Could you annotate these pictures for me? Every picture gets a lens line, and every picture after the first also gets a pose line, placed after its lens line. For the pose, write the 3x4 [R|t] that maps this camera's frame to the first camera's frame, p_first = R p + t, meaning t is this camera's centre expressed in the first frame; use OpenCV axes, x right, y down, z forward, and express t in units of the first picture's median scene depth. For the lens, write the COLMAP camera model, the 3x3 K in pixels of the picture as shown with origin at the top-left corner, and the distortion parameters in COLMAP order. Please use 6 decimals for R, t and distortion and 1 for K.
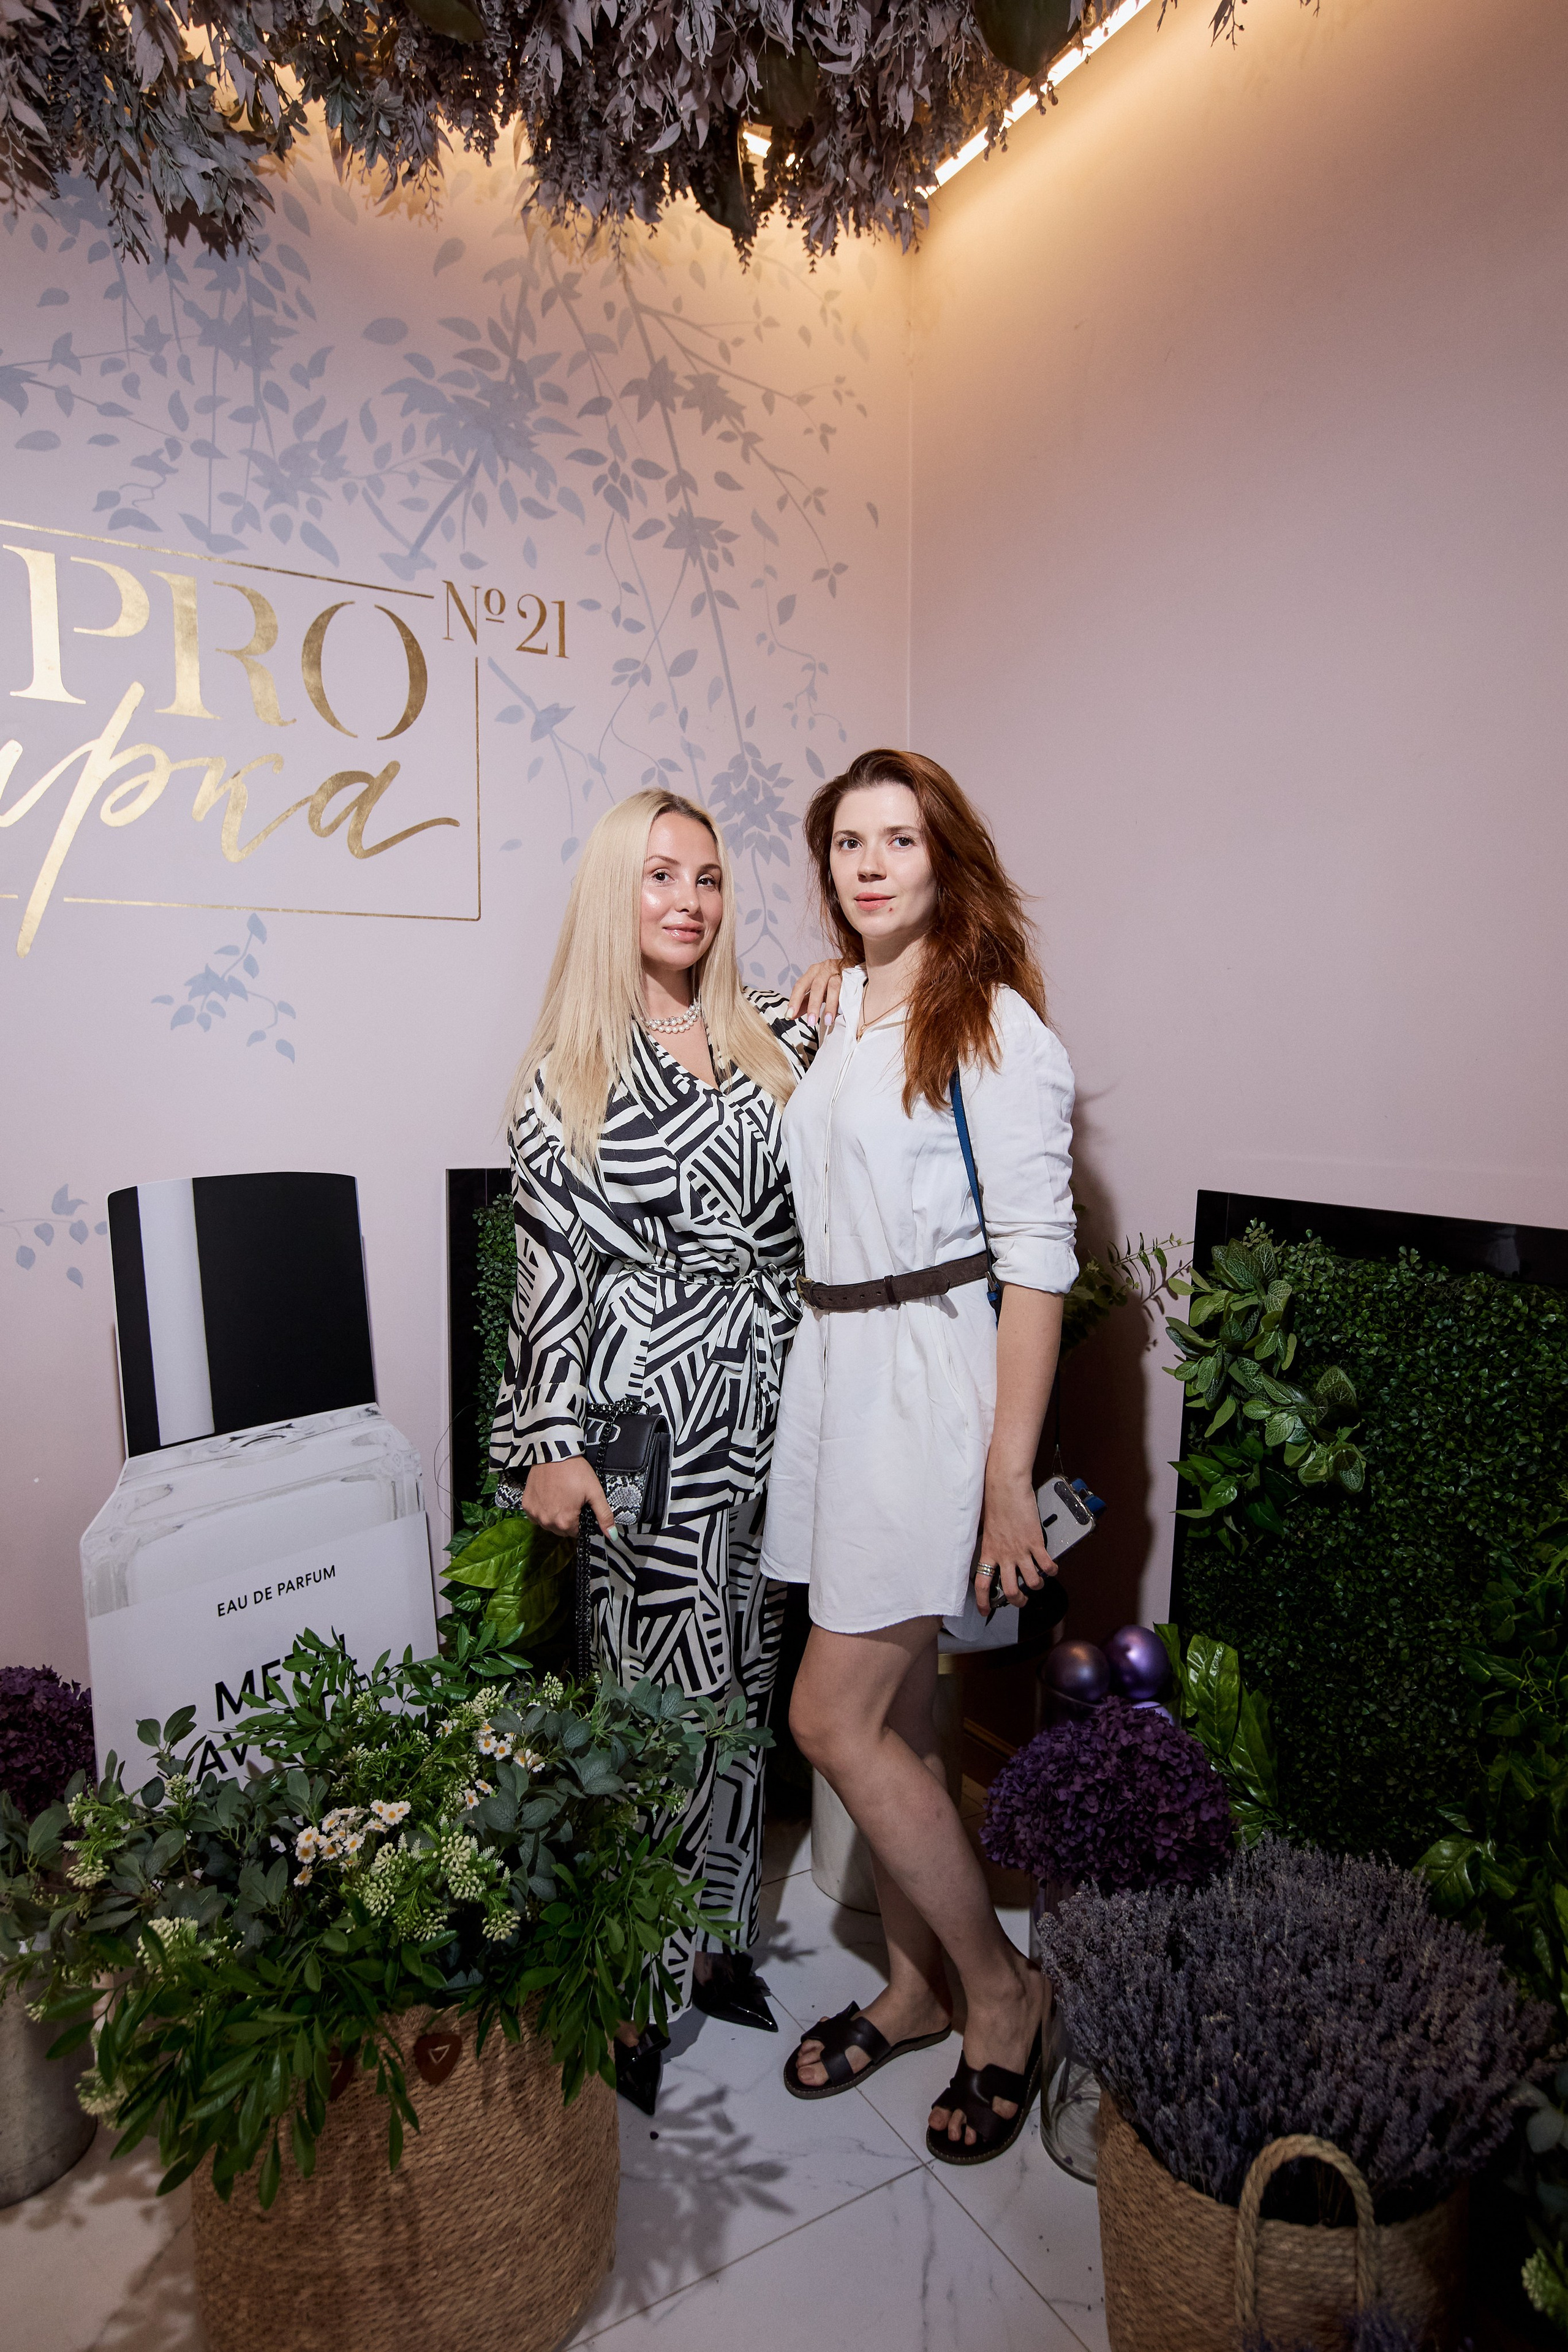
lens RADIAL K [[1421.8, 0, 777.7], [0, 1421.8, 1169.3], [0, 0, 1]] dist [-0.021625, 0.047303]
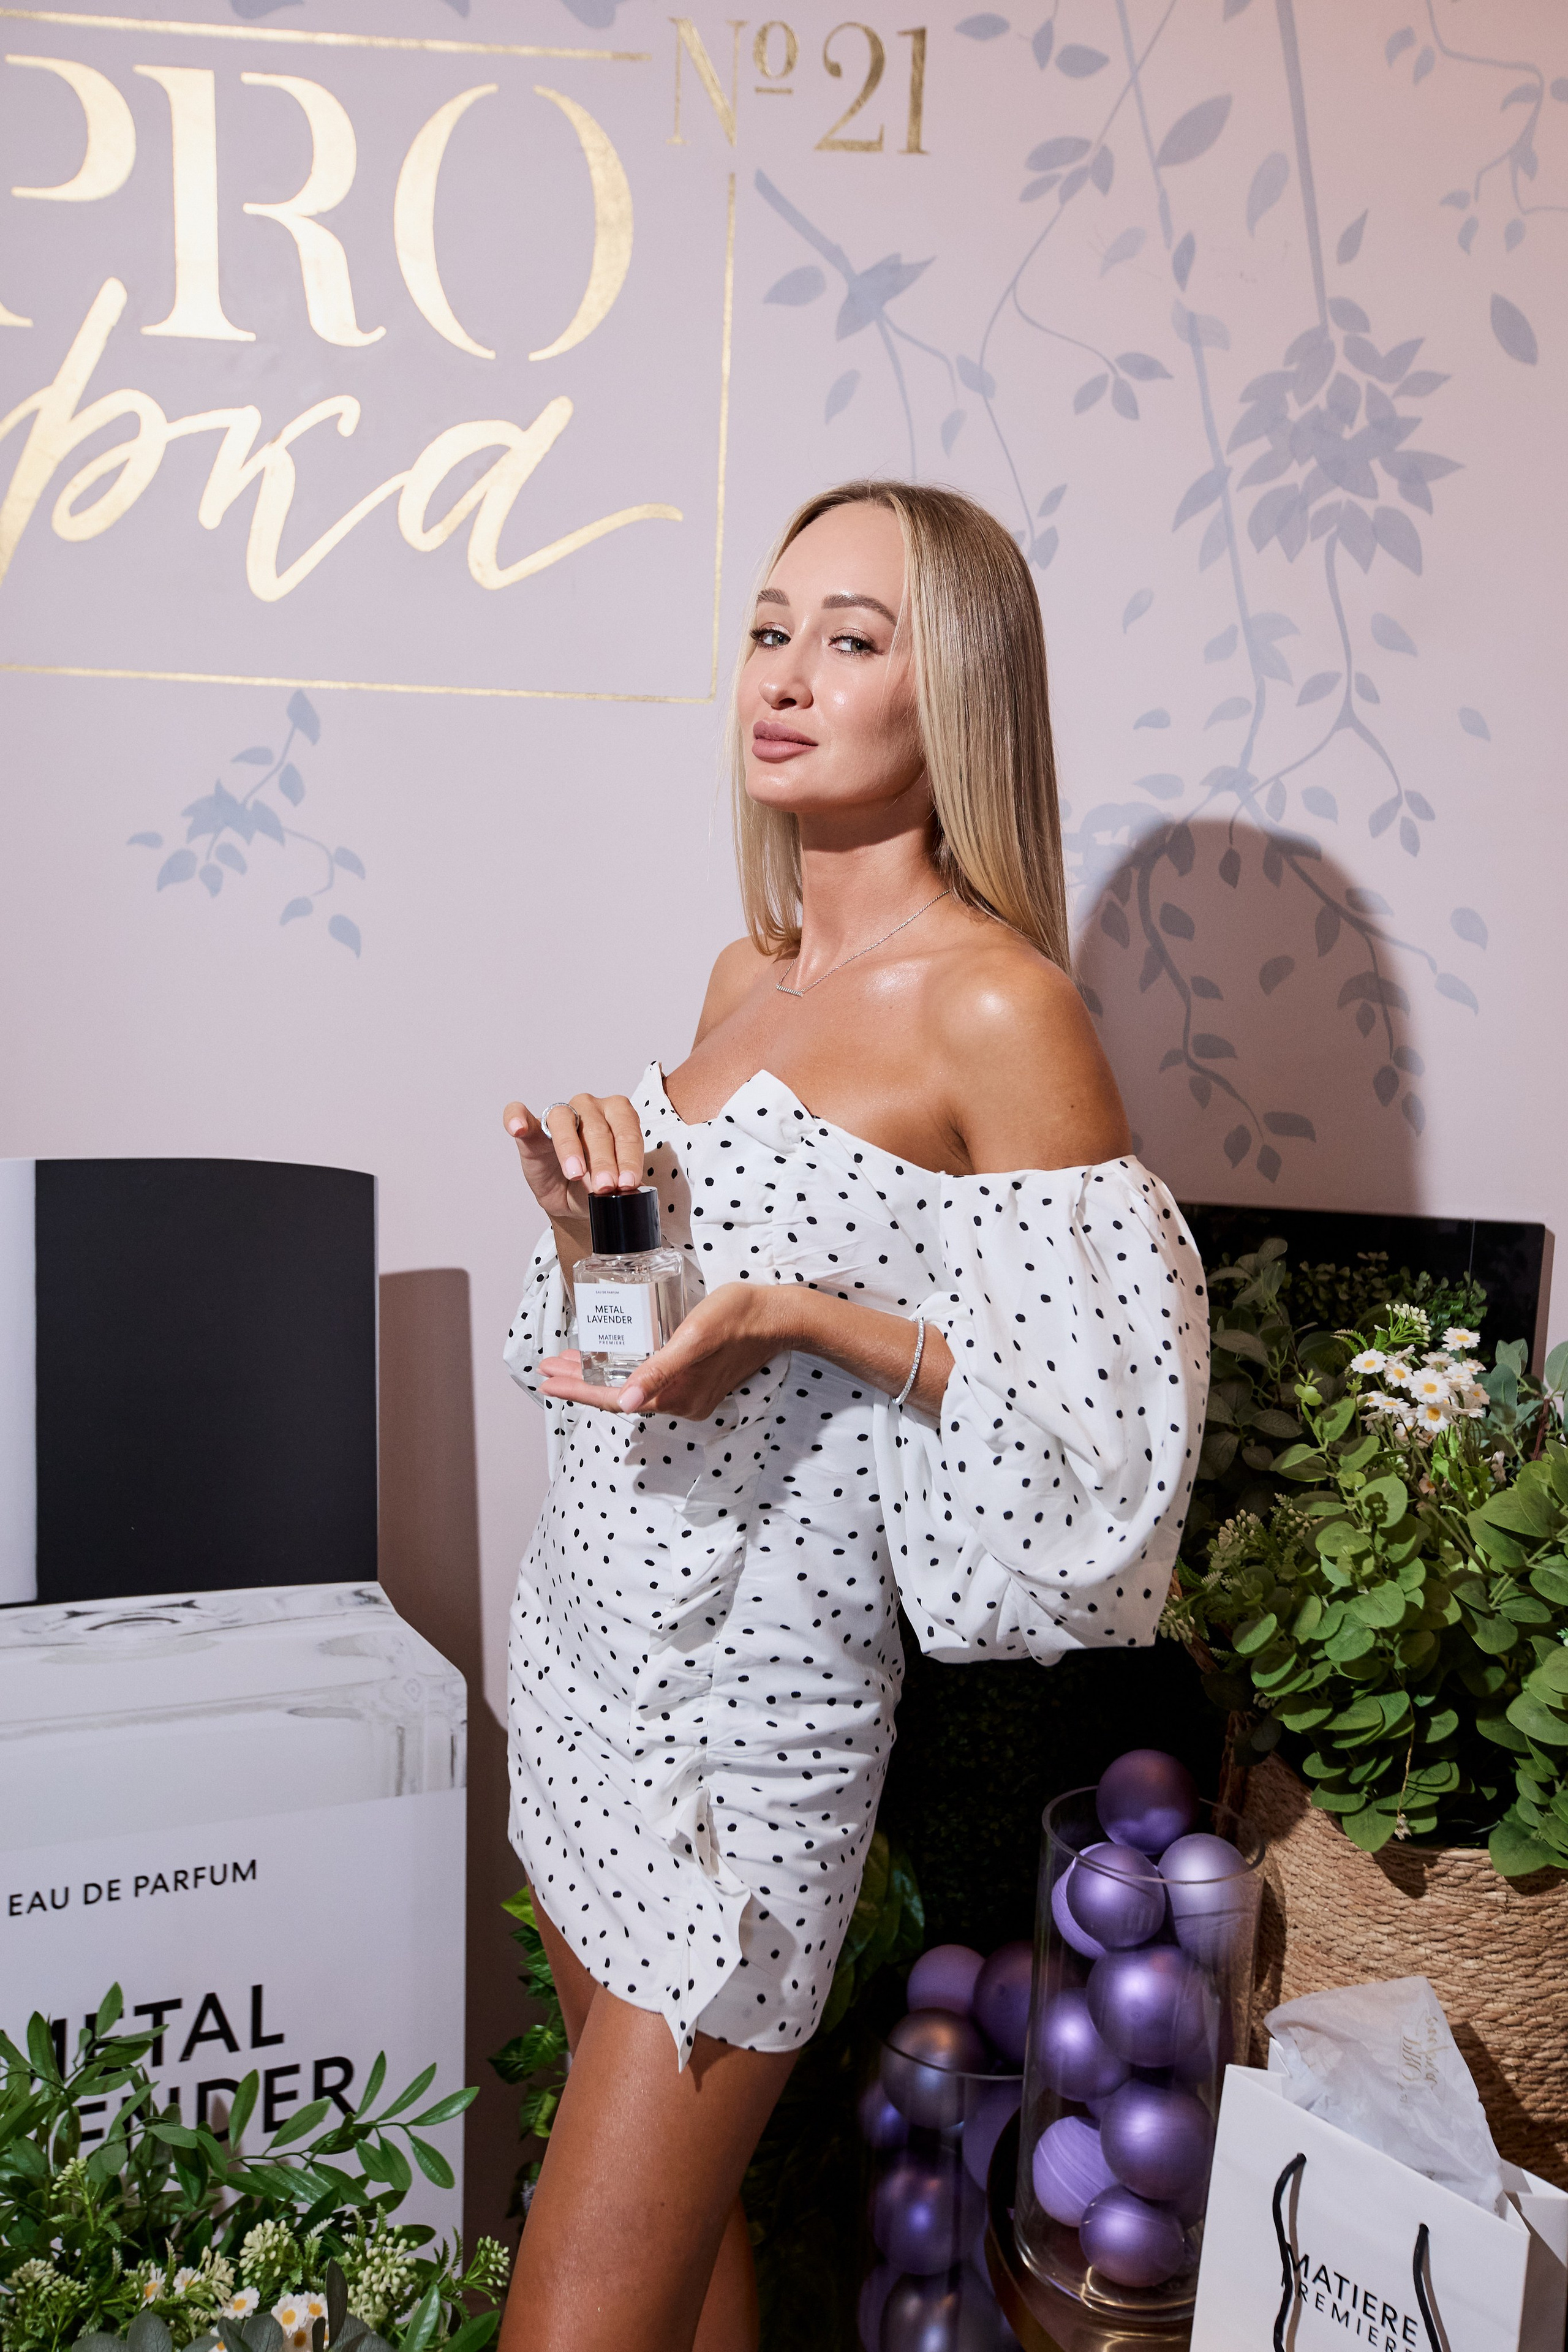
lens RADIAL K [[2128.7, 0, 777.6], [0, 2128.7, 1176.5], [0, 0, 1]] dist [0.028998, 0.147827]
pose [[0.849143, 0.110604, -0.516452, 0.287750], [-0.084172, 0.993669, 0.074410, -0.074774], [0.521412, -0.019714, 0.853077, 0.408347]]
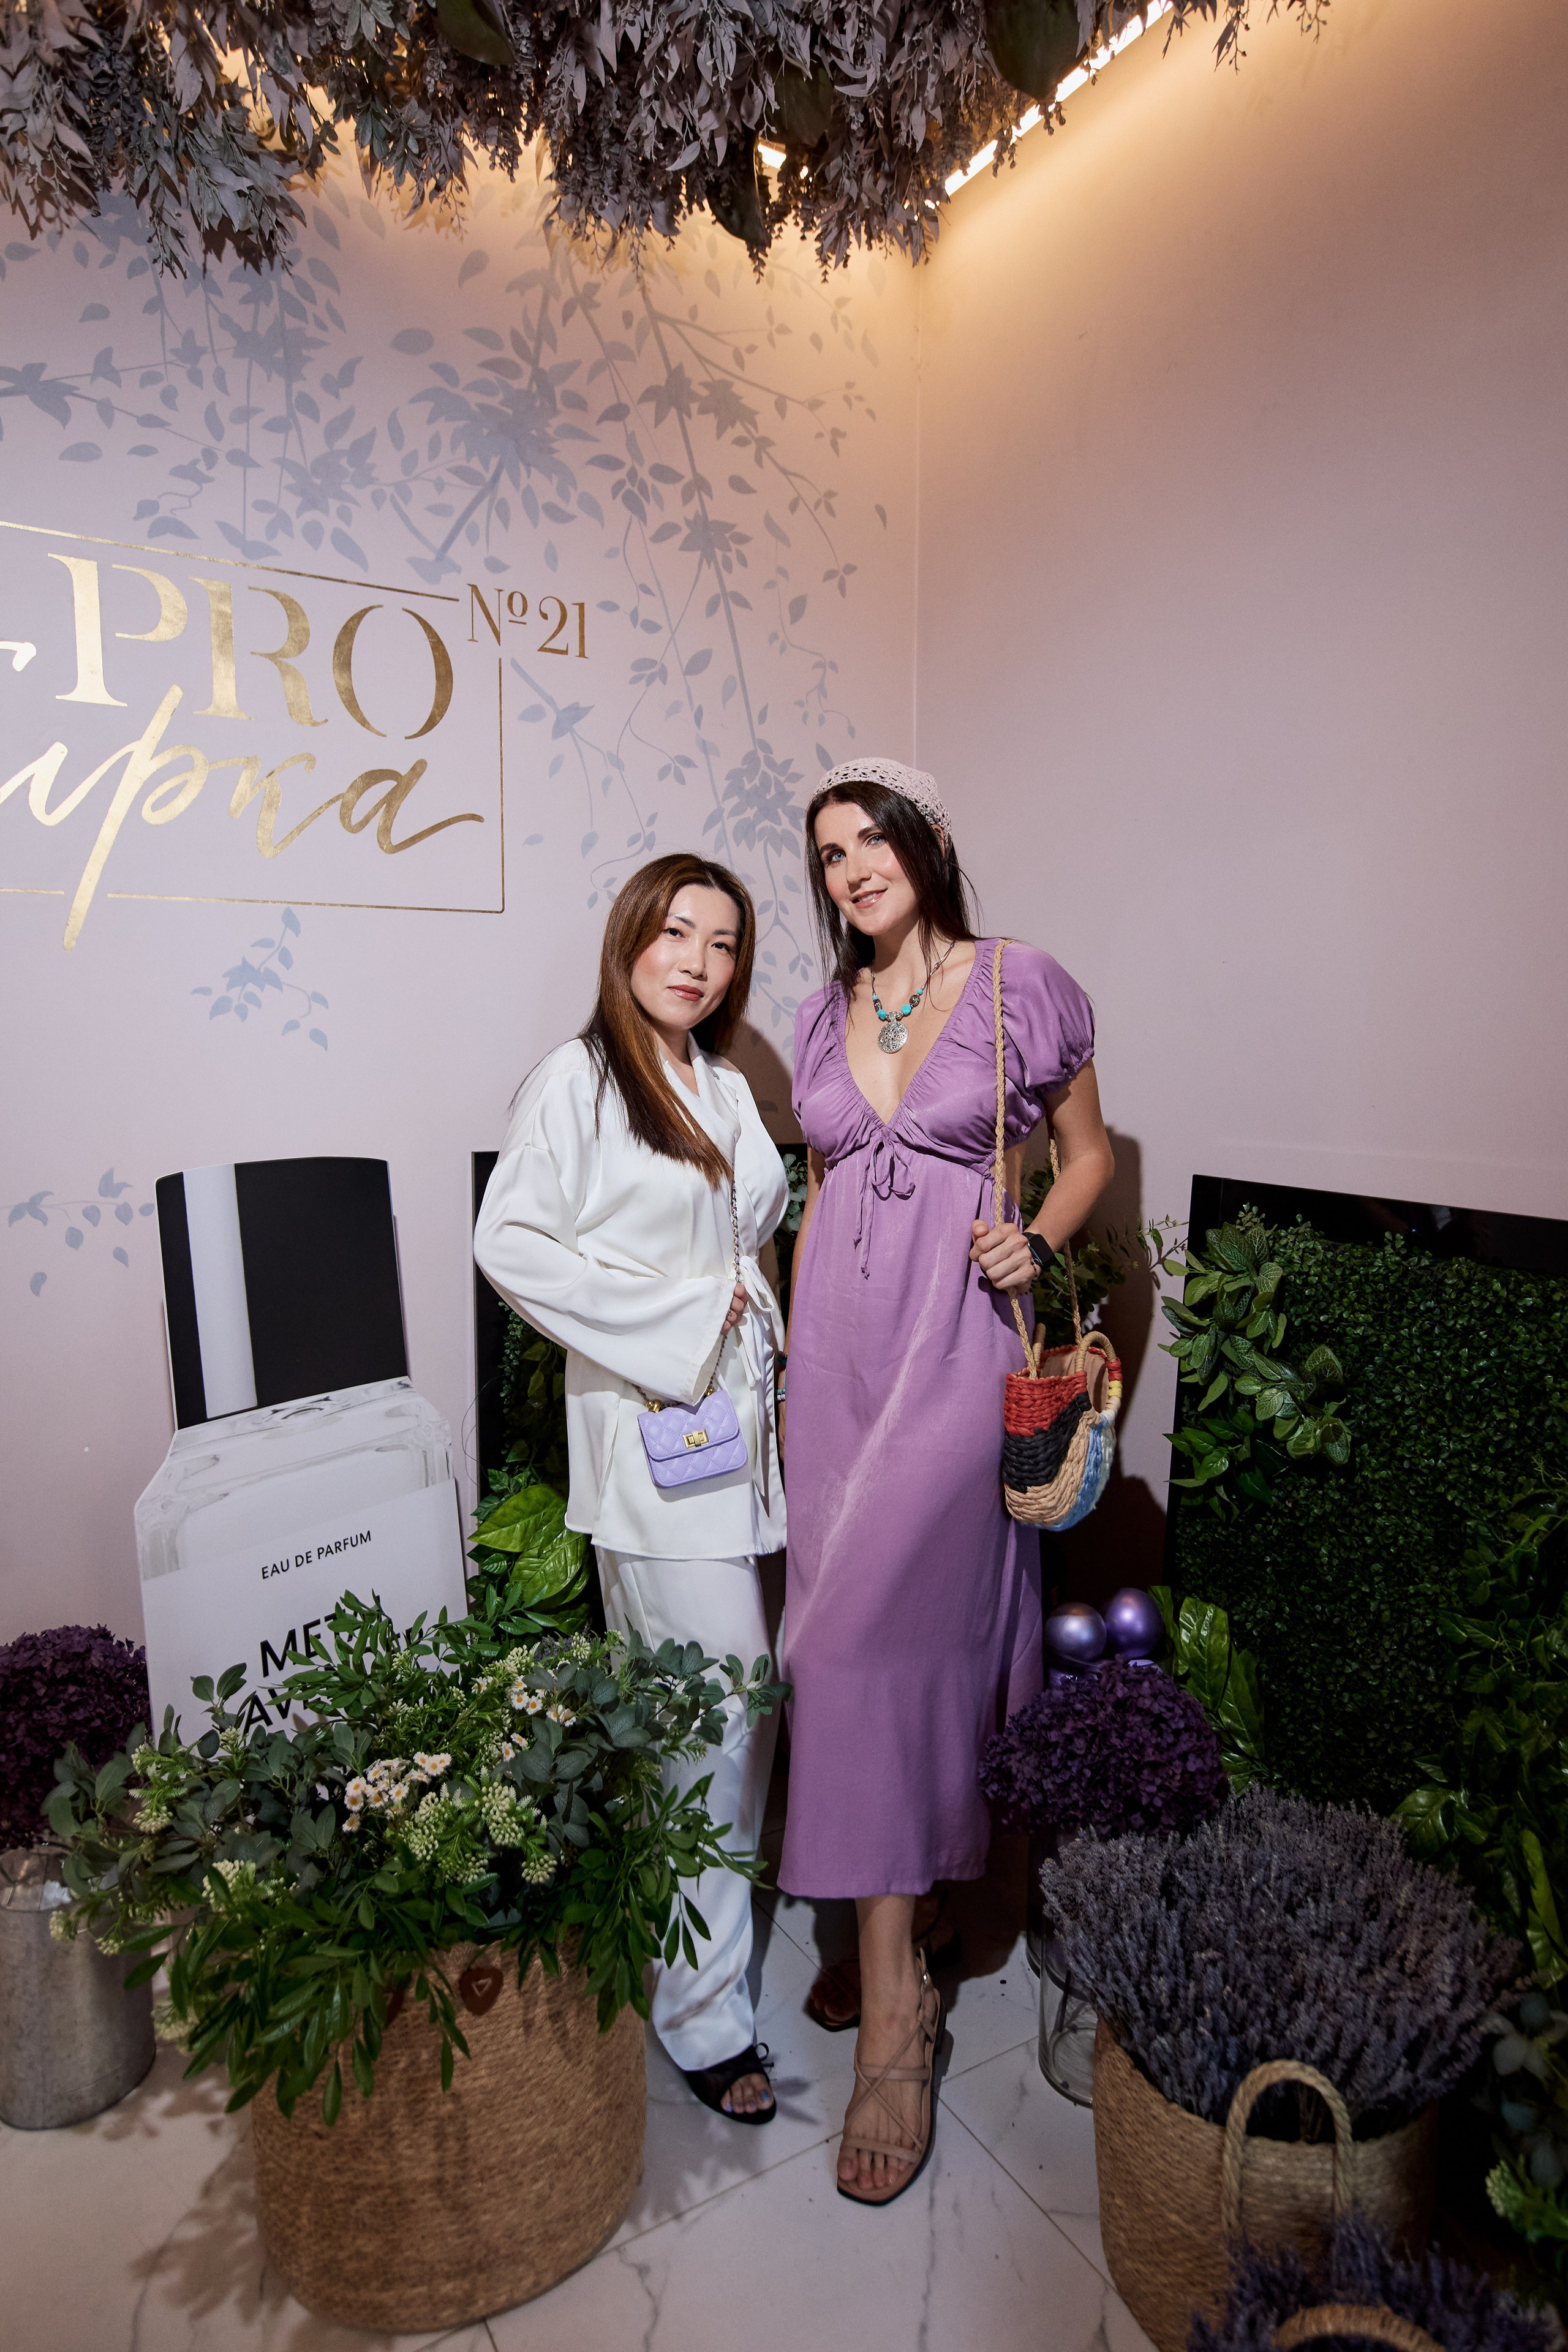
lens RADIAL K [[1388.2, 0, 775.7], [0, 1388.2, 1167.8], [0, 0, 1]] dist [-0.025327, 0.045428]
pose [[0.999998, 0.001454, 0.001171, -0.013822], [-0.001479, 0.999761, 0.021792, -0.013443], [-0.001139, -0.021794, 0.999762, -0.022546]]
